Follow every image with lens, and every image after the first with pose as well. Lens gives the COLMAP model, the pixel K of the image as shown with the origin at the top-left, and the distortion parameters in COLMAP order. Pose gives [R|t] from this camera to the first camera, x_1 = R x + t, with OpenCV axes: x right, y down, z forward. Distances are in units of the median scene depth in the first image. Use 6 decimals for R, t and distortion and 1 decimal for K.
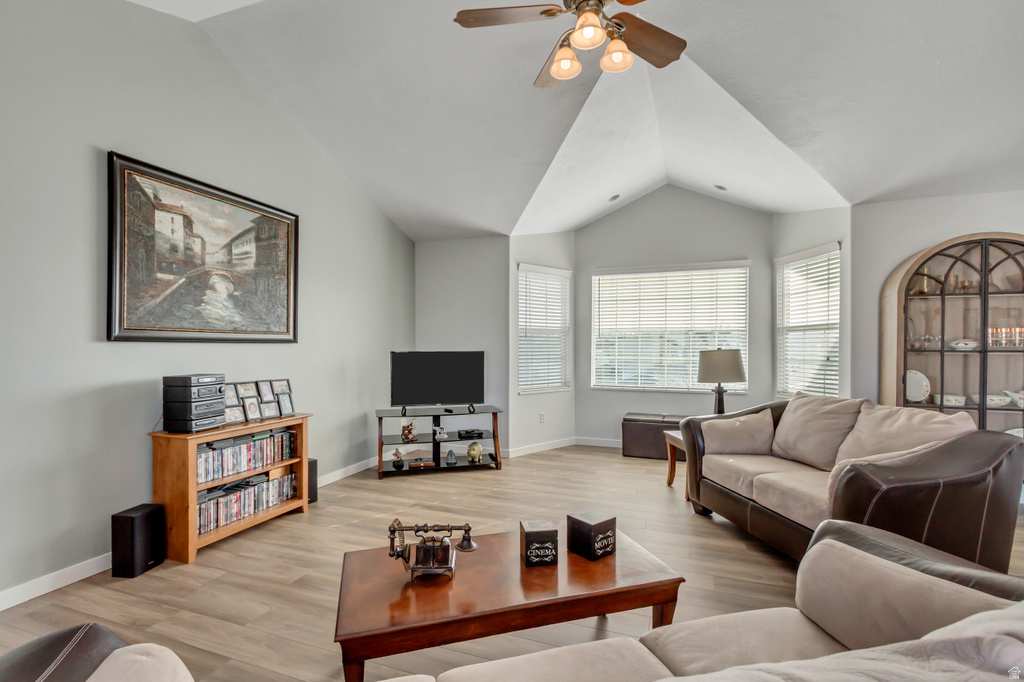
lens RADIAL K [[464.4, 0, 501.2], [0, 464.4, 344.1], [0, 0, 1]] dist [0.010013, 0.000080]
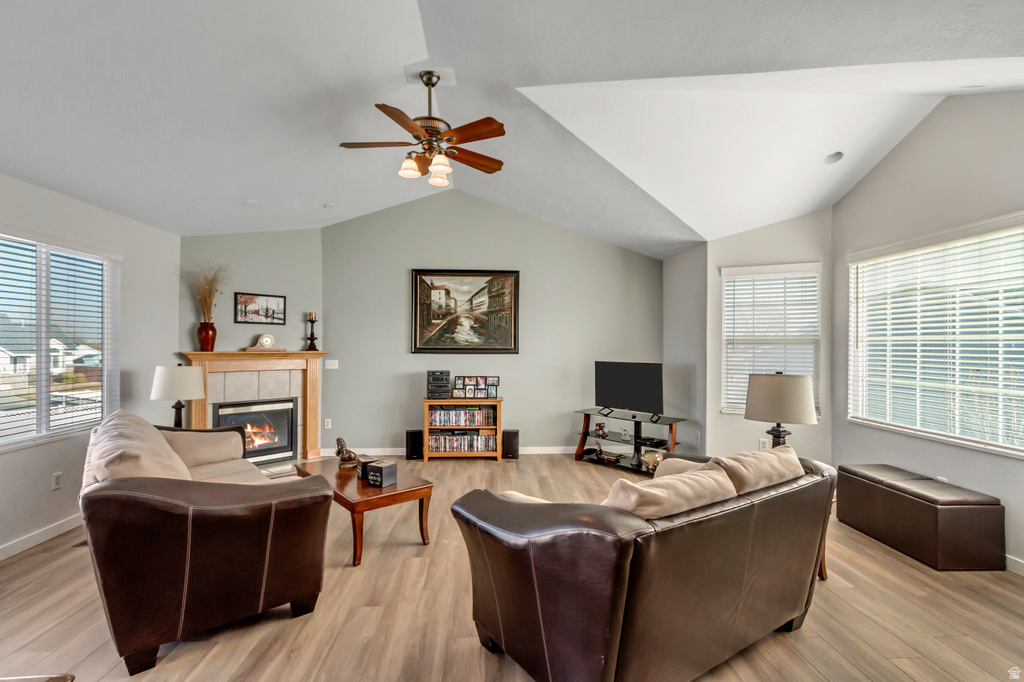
lens RADIAL K [[476.4, 0, 534.2], [0, 476.4, 339.8], [0, 0, 1]] dist [0.013195, 0.000239]
pose [[0.423703, -0.009731, -0.905749, 1.199660], [-0.001334, 0.999935, -0.011367, -0.037380], [0.905800, 0.006025, 0.423663, 0.453300]]
